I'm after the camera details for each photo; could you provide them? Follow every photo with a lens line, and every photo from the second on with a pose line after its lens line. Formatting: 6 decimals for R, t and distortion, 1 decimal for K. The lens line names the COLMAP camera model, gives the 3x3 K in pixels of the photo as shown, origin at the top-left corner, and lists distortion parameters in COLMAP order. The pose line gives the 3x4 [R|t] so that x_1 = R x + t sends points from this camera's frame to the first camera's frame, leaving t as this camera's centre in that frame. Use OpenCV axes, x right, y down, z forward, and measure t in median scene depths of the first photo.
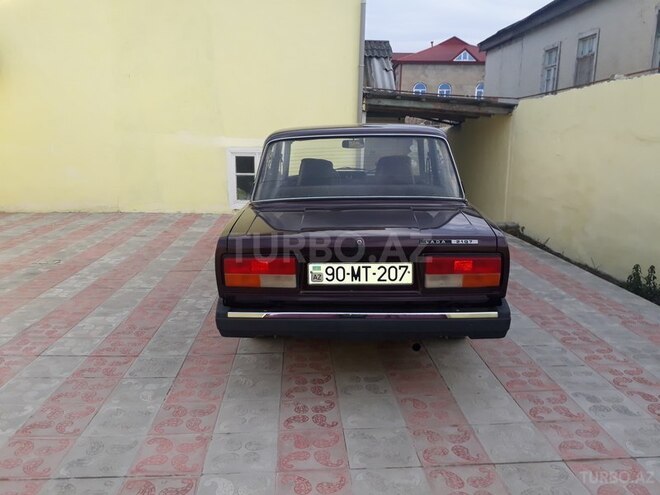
lens RADIAL K [[516.6, 0, 325.4], [0, 516.6, 246.3], [0, 0, 1]] dist [0.077537, -0.142154]
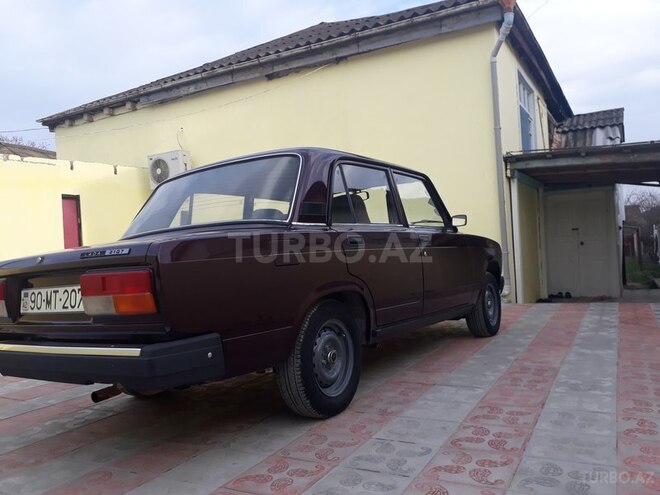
lens RADIAL K [[516.6, 0, 325.4], [0, 516.6, 246.3], [0, 0, 1]] dist [0.077537, -0.142154]
pose [[0.851815, -0.068393, -0.519359, 0.782635], [-0.041500, 0.979514, -0.197055, 0.101762], [0.522196, 0.189408, 0.831526, 0.445495]]
